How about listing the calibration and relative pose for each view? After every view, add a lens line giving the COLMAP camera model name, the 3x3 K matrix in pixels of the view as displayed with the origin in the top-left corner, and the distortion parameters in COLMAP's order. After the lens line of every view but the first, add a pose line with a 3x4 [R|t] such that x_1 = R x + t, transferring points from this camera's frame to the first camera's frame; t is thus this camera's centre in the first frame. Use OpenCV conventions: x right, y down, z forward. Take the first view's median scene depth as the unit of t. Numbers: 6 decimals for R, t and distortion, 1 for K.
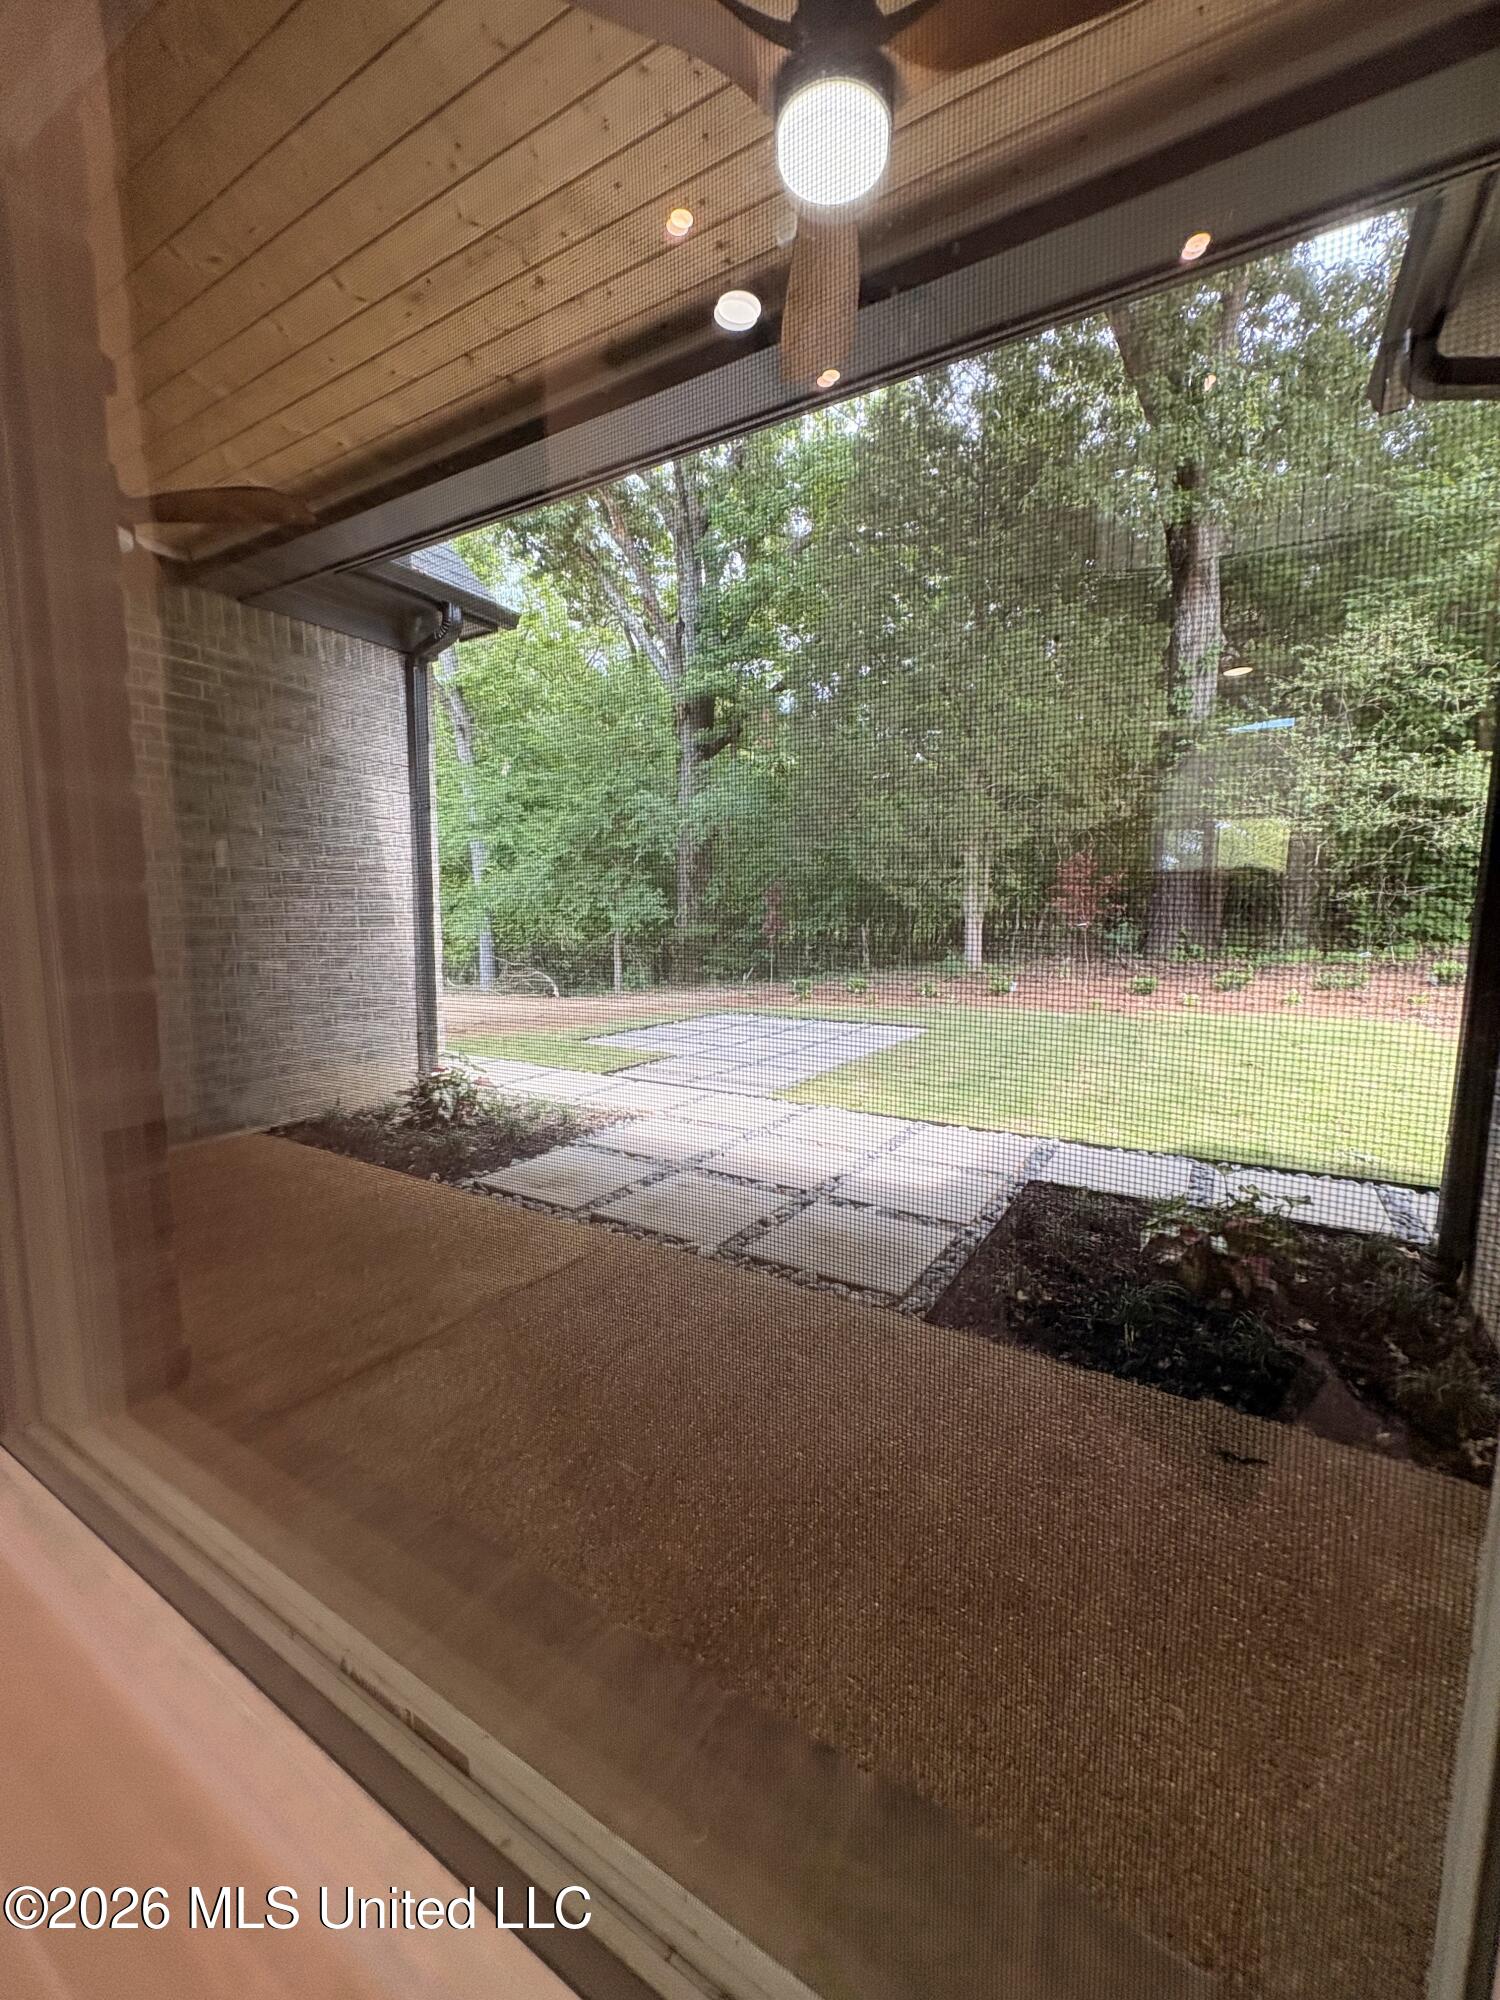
lens RADIAL K [[792.0, 0, 750.0], [0, 792.0, 1000.0], [0, 0, 1]] dist [-0.000103, 0.000176]
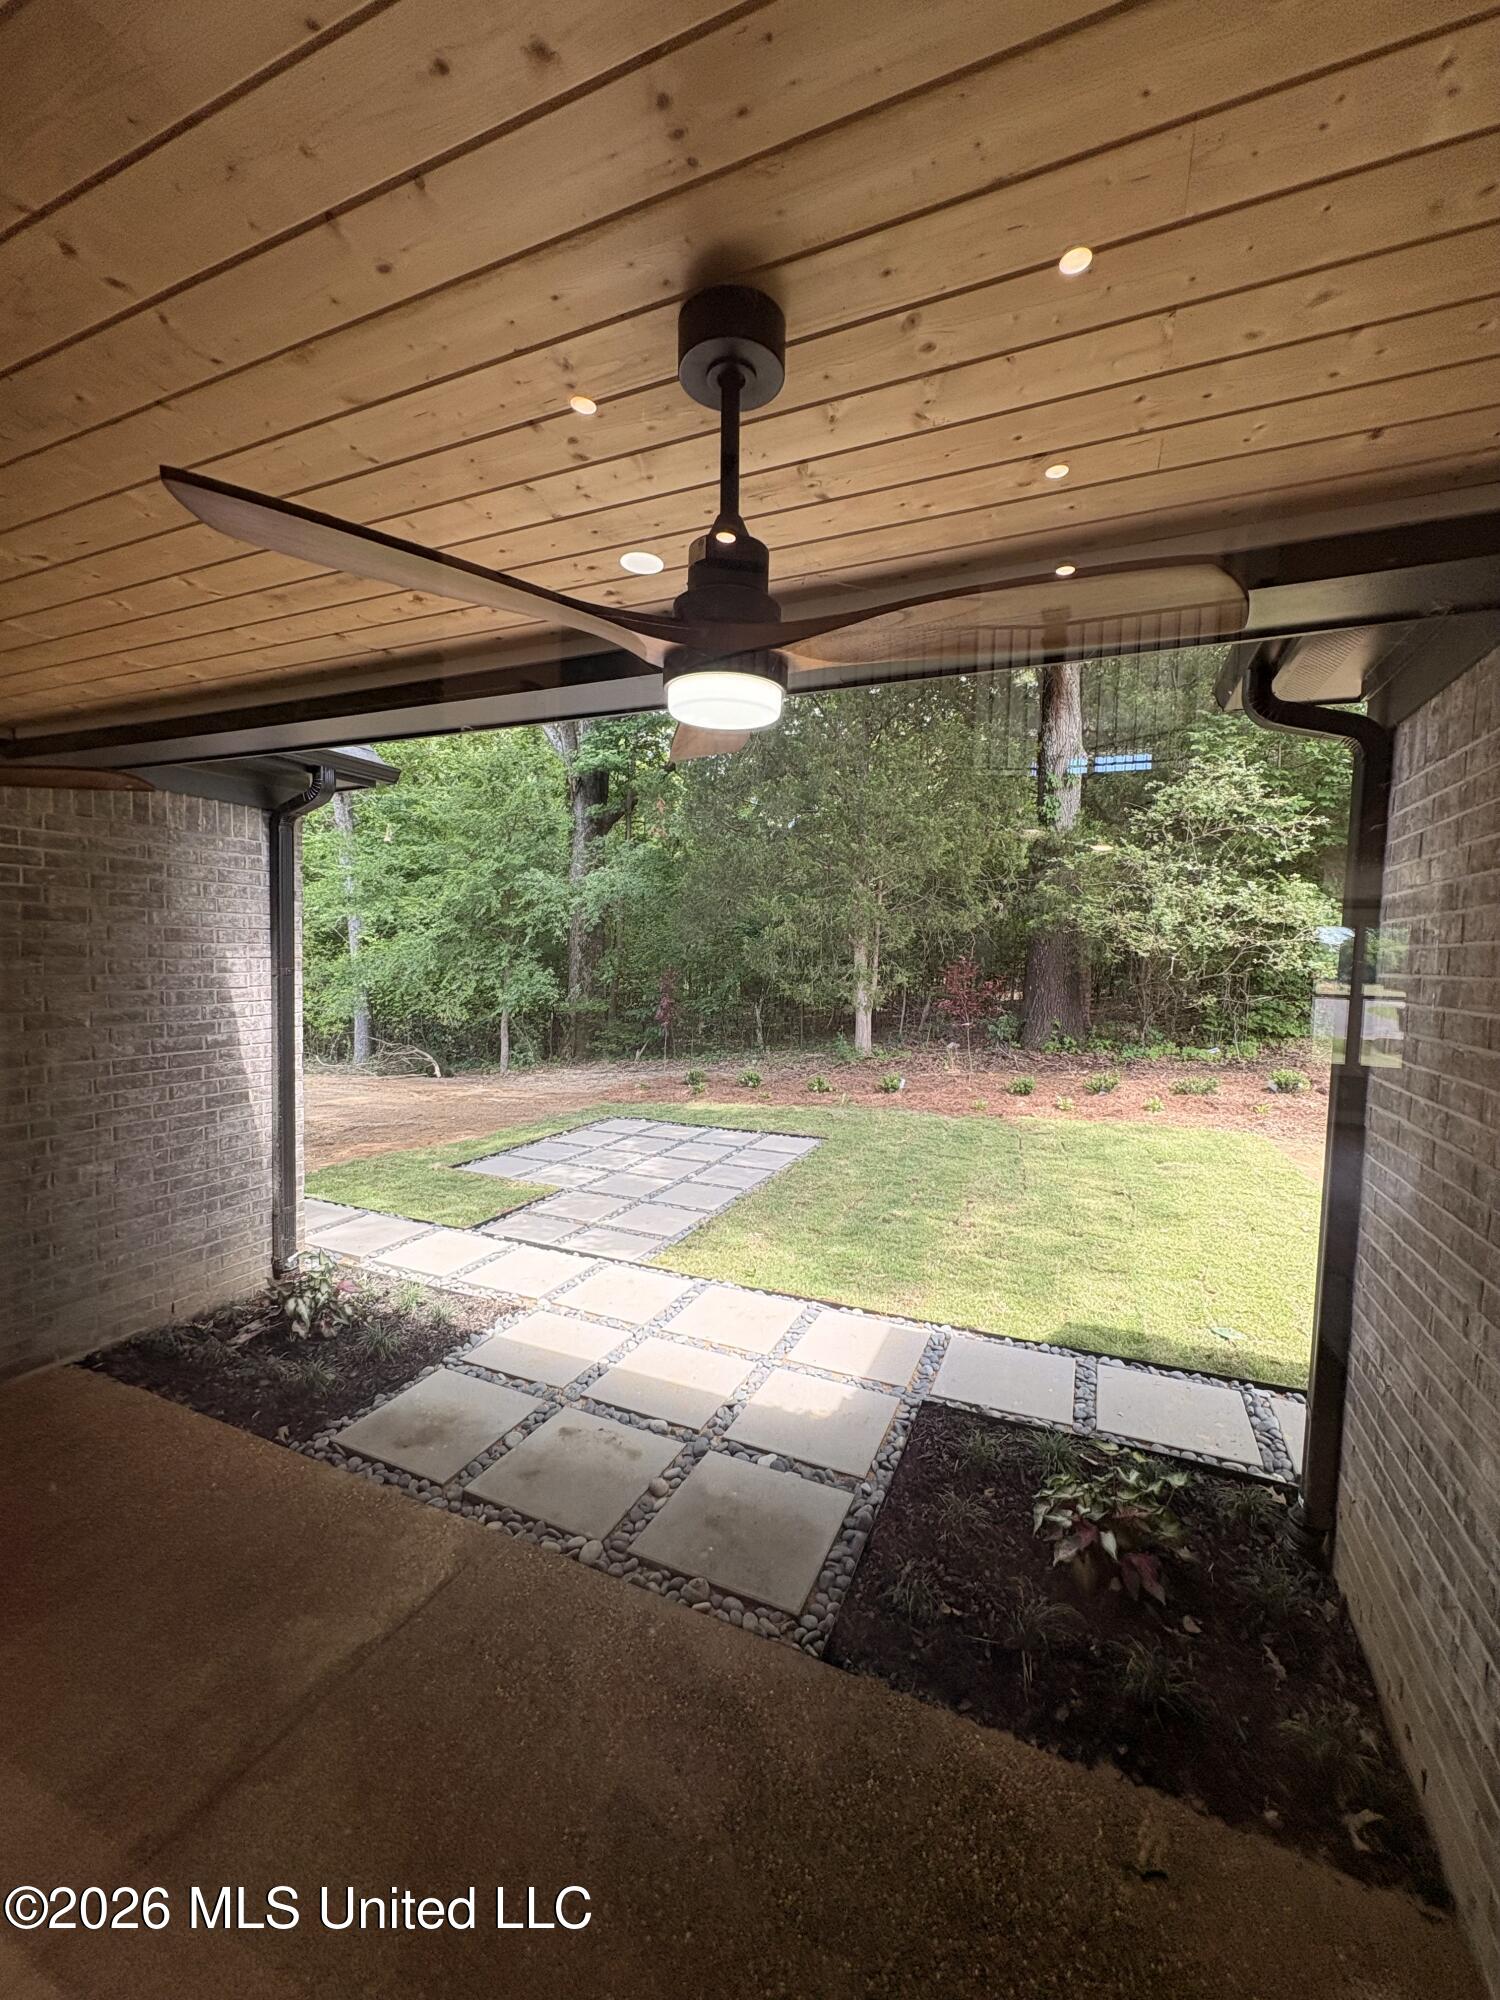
lens RADIAL K [[792.0, 0, 750.0], [0, 792.0, 1000.0], [0, 0, 1]] dist [-0.000103, 0.000176]
pose [[0.991149, 0.005362, 0.132647, 0.002254], [0.001669, 0.998601, -0.052843, -0.168086], [-0.132745, 0.052596, 0.989754, 0.015423]]
